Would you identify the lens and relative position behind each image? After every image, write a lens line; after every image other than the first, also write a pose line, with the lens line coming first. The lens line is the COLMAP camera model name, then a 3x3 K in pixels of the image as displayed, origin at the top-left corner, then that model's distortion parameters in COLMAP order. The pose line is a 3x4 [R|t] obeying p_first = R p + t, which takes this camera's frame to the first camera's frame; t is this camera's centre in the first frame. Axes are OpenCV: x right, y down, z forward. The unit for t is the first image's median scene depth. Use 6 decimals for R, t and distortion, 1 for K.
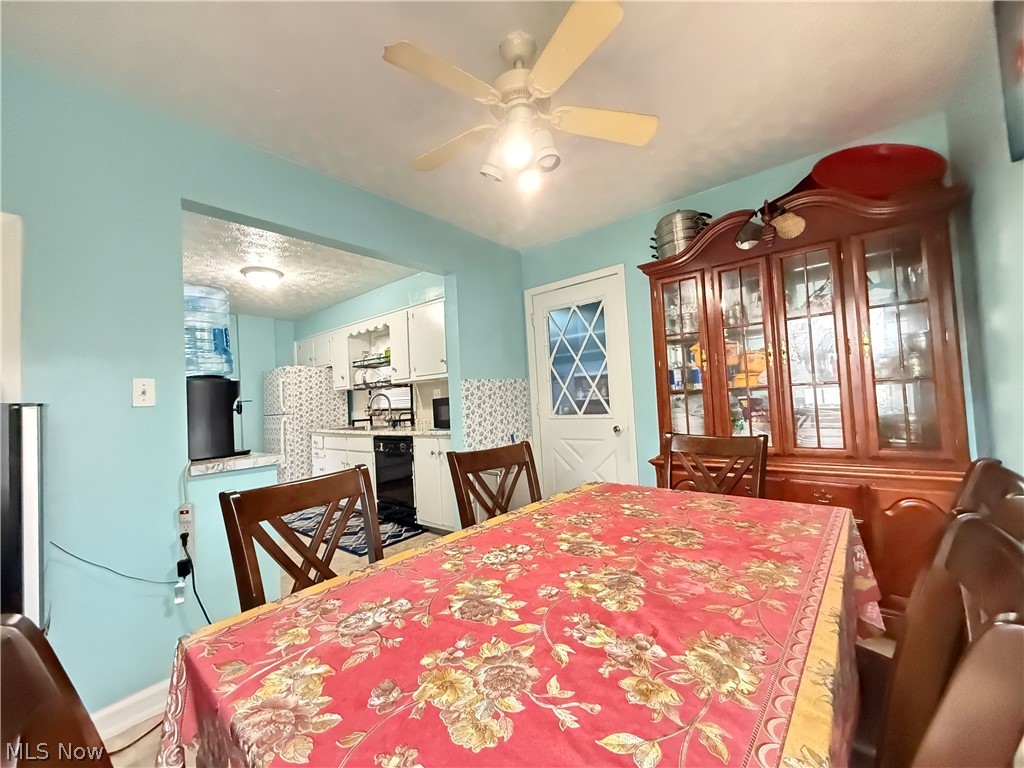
lens RADIAL K [[408.6, 0, 508.9], [0, 408.6, 384.2], [0, 0, 1]] dist [-0.000657, 0.000256]
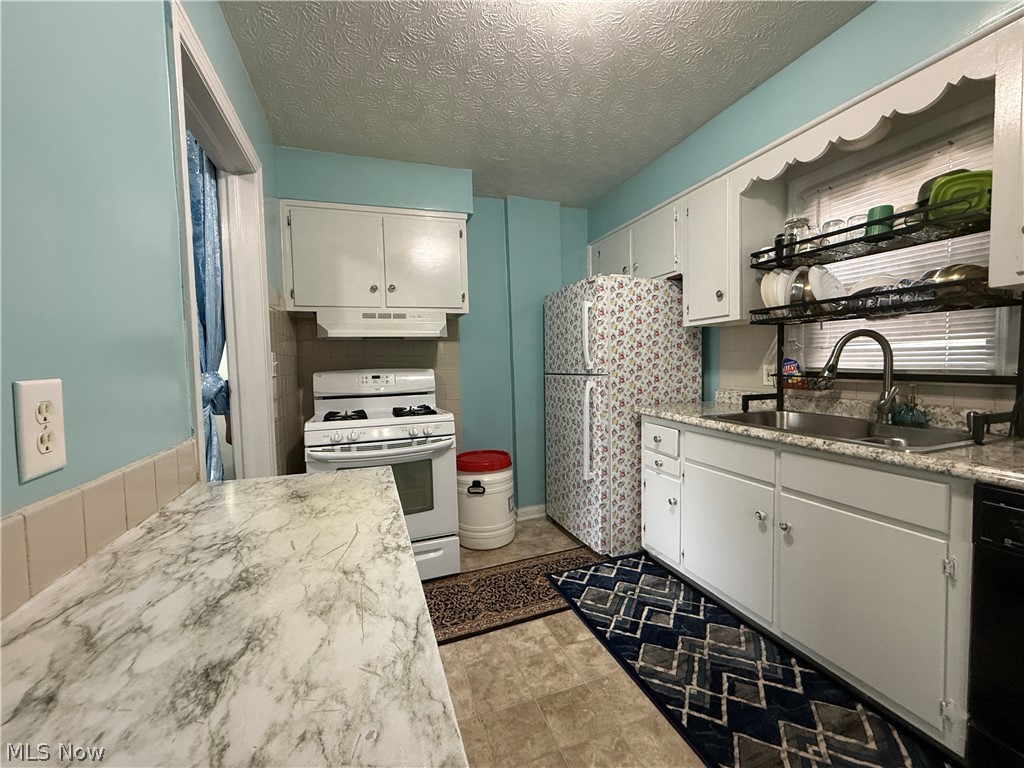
lens RADIAL K [[408.6, 0, 508.4], [0, 408.6, 383.3], [0, 0, 1]] dist [-0.000657, 0.000256]
pose [[0.857090, 0.057929, -0.511900, -0.390660], [0.000099, 0.993639, 0.112610, 0.028641], [0.515167, -0.096568, 0.851632, 0.538698]]
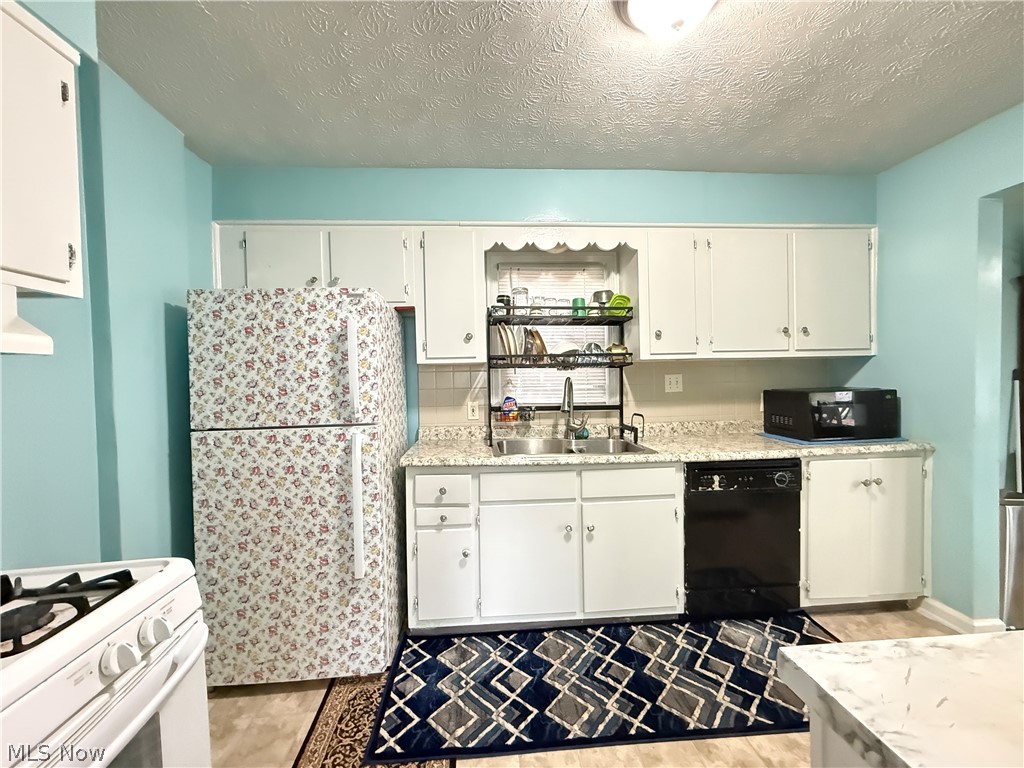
lens RADIAL K [[408.6, 0, 507.6], [0, 408.6, 383.3], [0, 0, 1]] dist [-0.000657, 0.000256]
pose [[0.723744, 0.029064, 0.689456, -0.717887], [-0.047849, 0.998822, 0.008124, 0.029547], [-0.688407, -0.038870, 0.724282, 0.676320]]
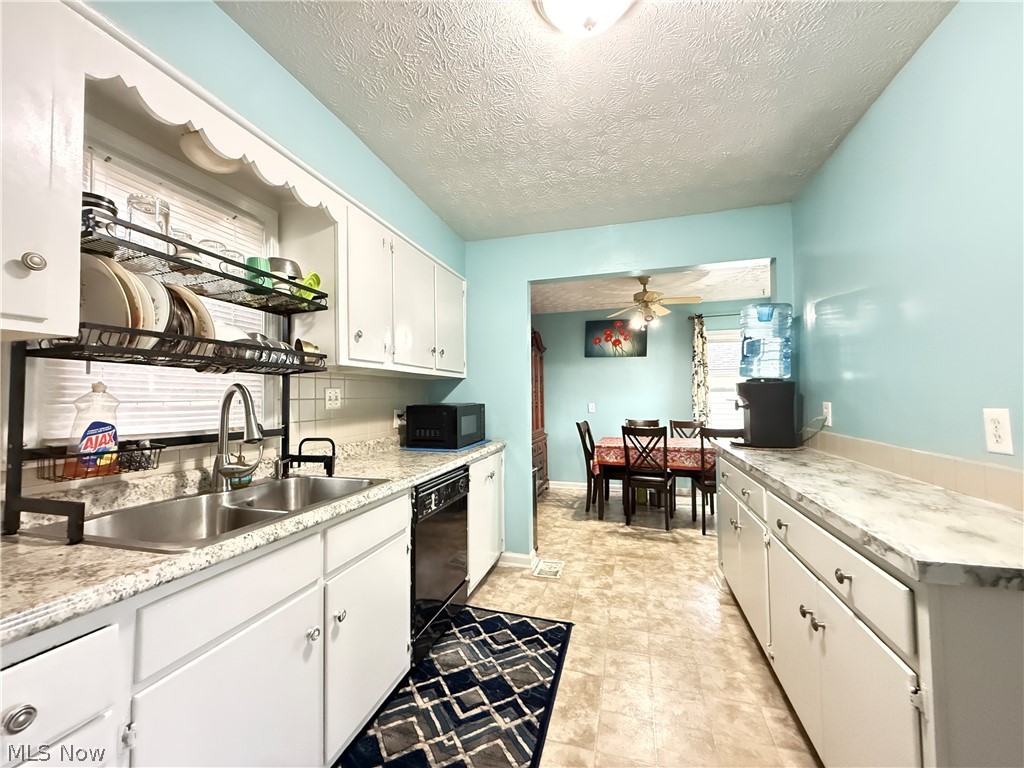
lens RADIAL K [[408.6, 0, 508.9], [0, 408.6, 383.0], [0, 0, 1]] dist [-0.000657, 0.000256]
pose [[-0.395331, 0.089483, 0.914170, -0.666003], [-0.004903, 0.995024, -0.099518, 0.050762], [-0.918526, -0.043824, -0.392925, 0.926601]]
